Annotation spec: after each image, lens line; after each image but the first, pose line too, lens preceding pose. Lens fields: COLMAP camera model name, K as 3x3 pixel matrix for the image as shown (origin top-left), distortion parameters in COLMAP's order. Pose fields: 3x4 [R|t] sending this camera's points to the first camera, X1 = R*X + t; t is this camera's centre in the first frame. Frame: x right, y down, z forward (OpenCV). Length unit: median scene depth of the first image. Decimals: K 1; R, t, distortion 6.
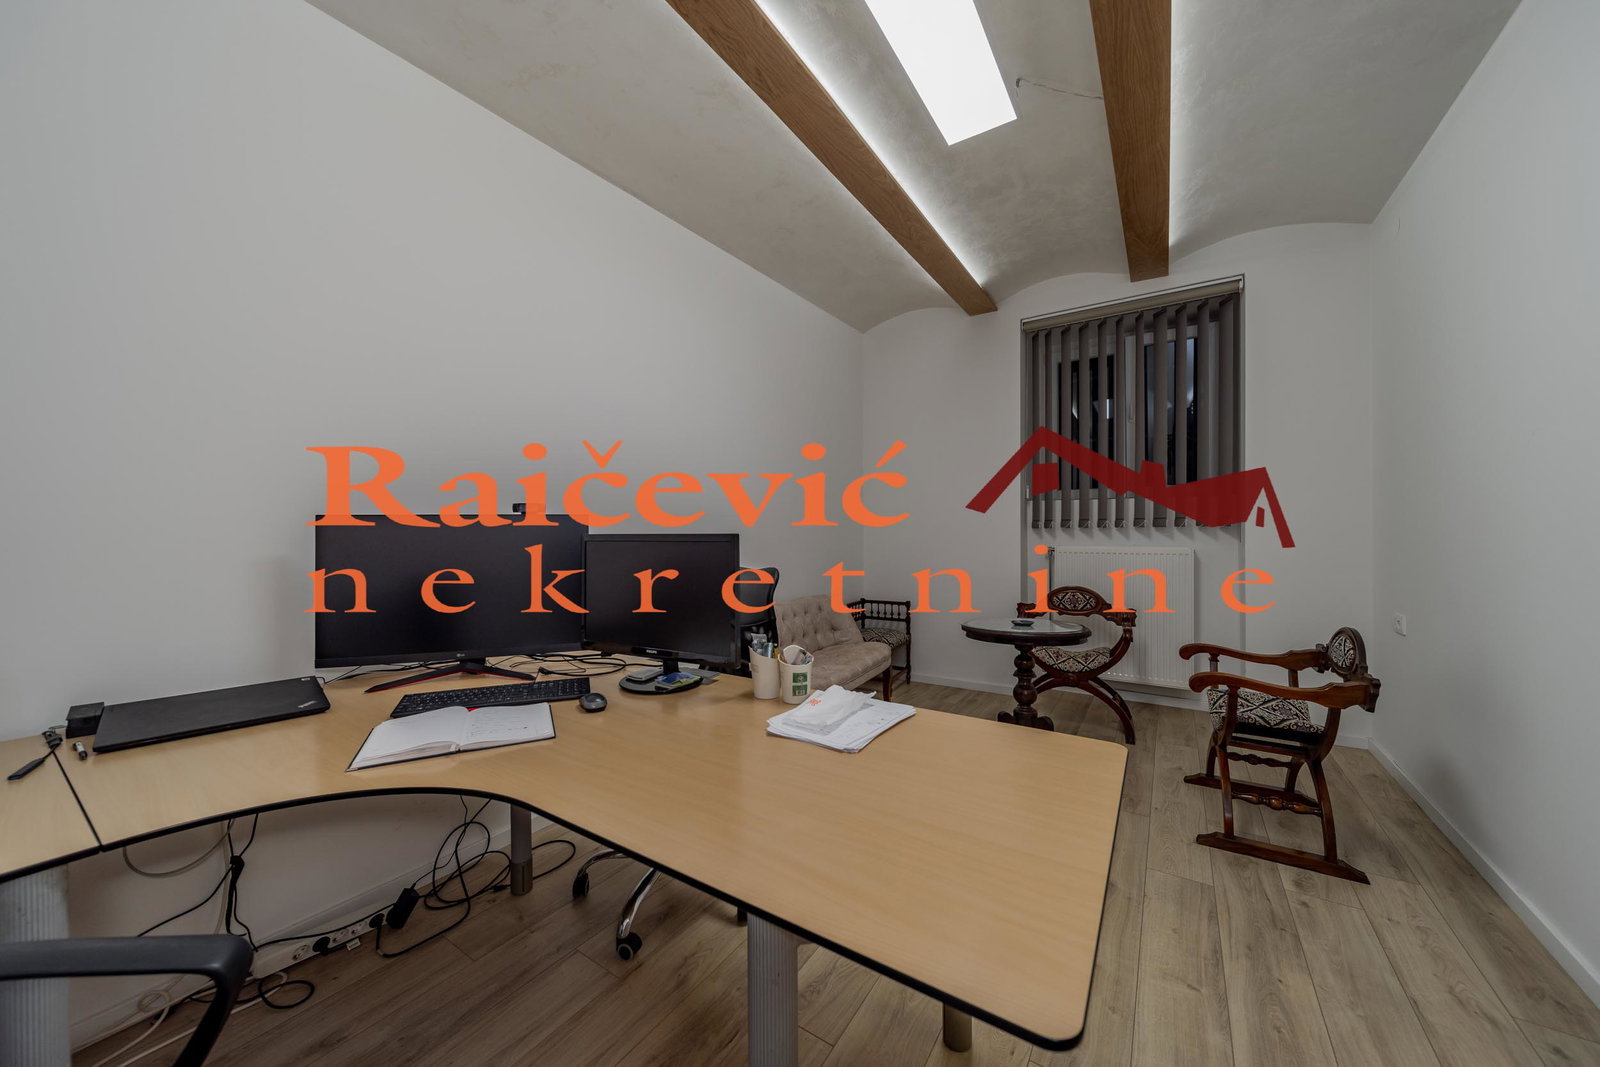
lens RADIAL K [[565.9, 0, 786.8], [0, 565.9, 534.1], [0, 0, 1]] dist [-0.000894, -0.000428]
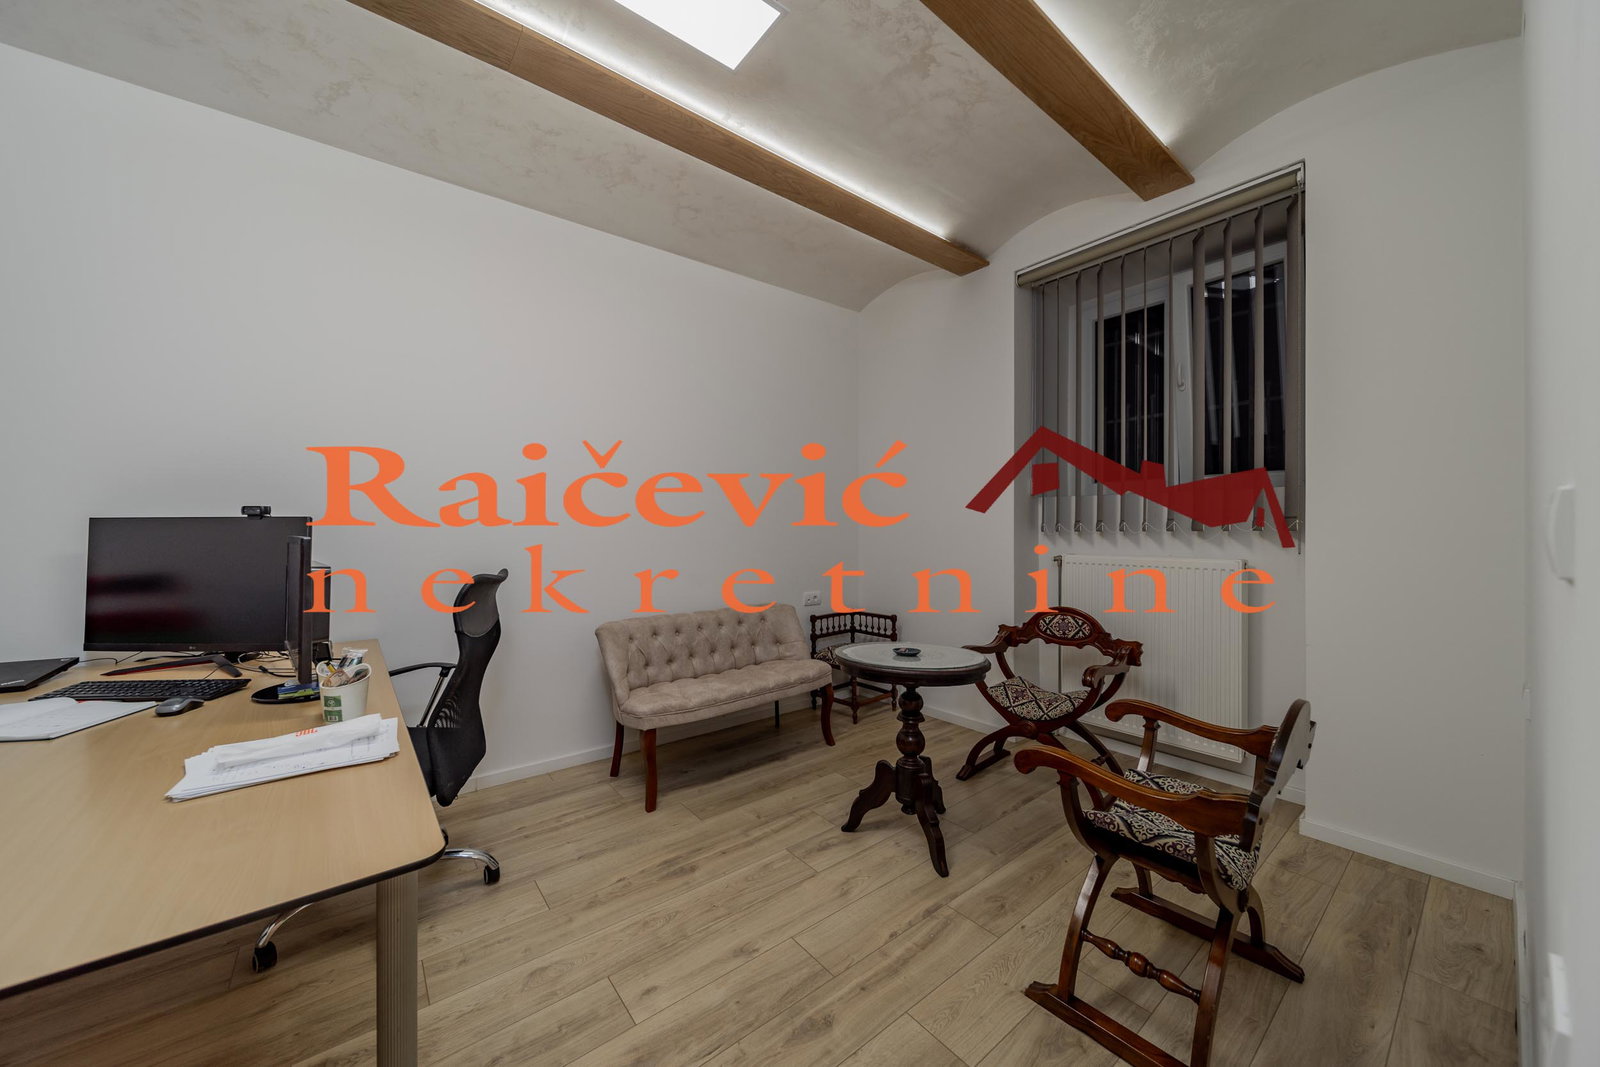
lens RADIAL K [[565.9, 0, 798.3], [0, 565.9, 531.2], [0, 0, 1]] dist [-0.000894, -0.000428]
pose [[0.952143, 0.006144, -0.305590, 0.403304], [-0.007807, 0.999961, -0.004220, -0.005786], [0.305552, 0.006403, 0.952154, 0.156163]]
